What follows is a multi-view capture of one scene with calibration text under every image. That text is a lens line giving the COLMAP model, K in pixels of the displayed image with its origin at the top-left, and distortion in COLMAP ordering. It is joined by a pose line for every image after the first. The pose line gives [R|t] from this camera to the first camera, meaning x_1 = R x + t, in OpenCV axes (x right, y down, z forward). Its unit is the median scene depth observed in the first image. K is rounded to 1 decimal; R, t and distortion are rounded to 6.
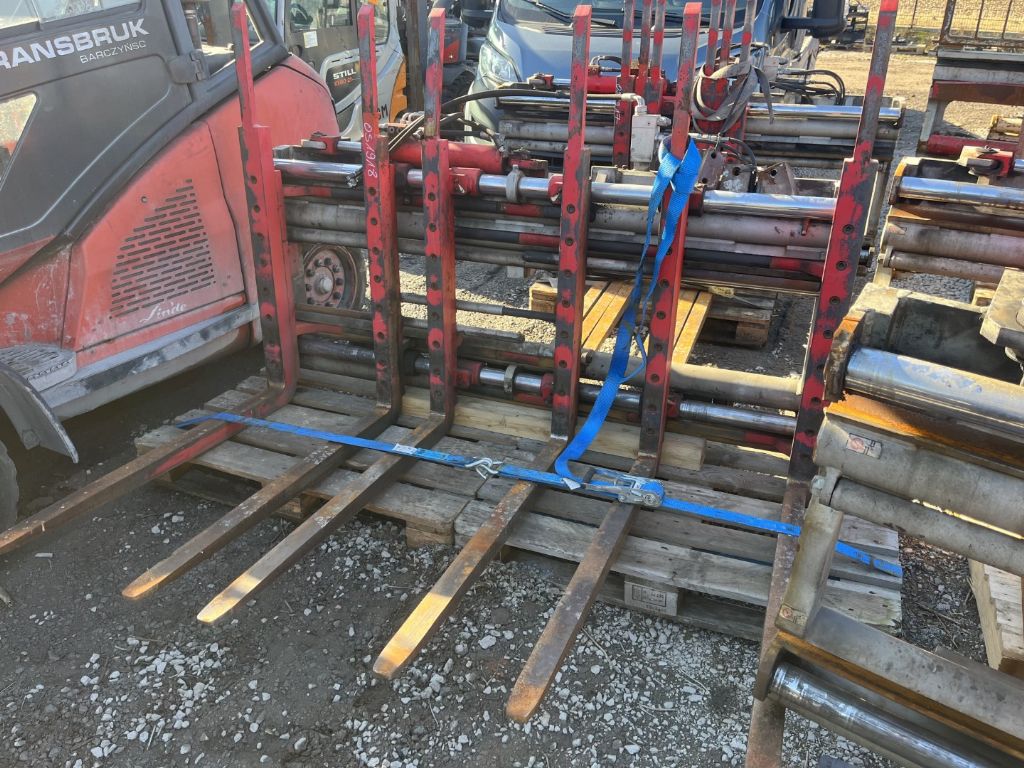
lens RADIAL K [[765.4, 0, 512.4], [0, 765.4, 386.7], [0, 0, 1]] dist [0.081616, -0.111723]
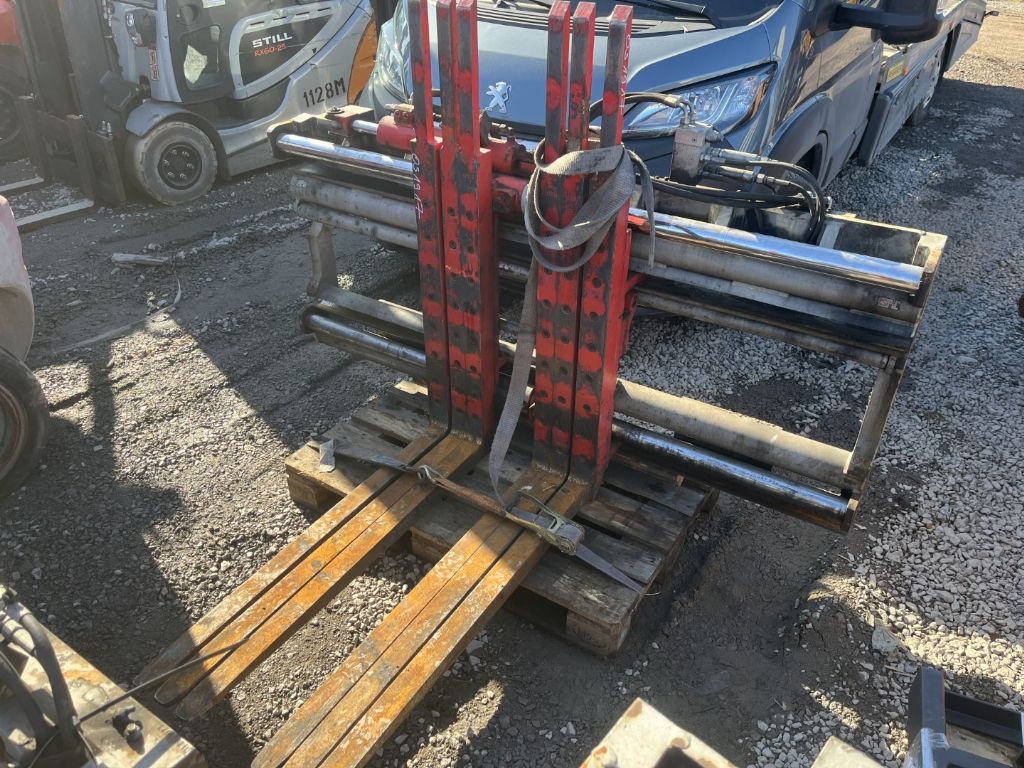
lens RADIAL K [[765.4, 0, 509.8], [0, 765.4, 378.6], [0, 0, 1]] dist [0.081616, -0.111723]
pose [[0.977266, 0.123207, -0.172543, 0.190103], [-0.108255, 0.989709, 0.093574, -0.171786], [0.182296, -0.072768, 0.980547, 0.268434]]
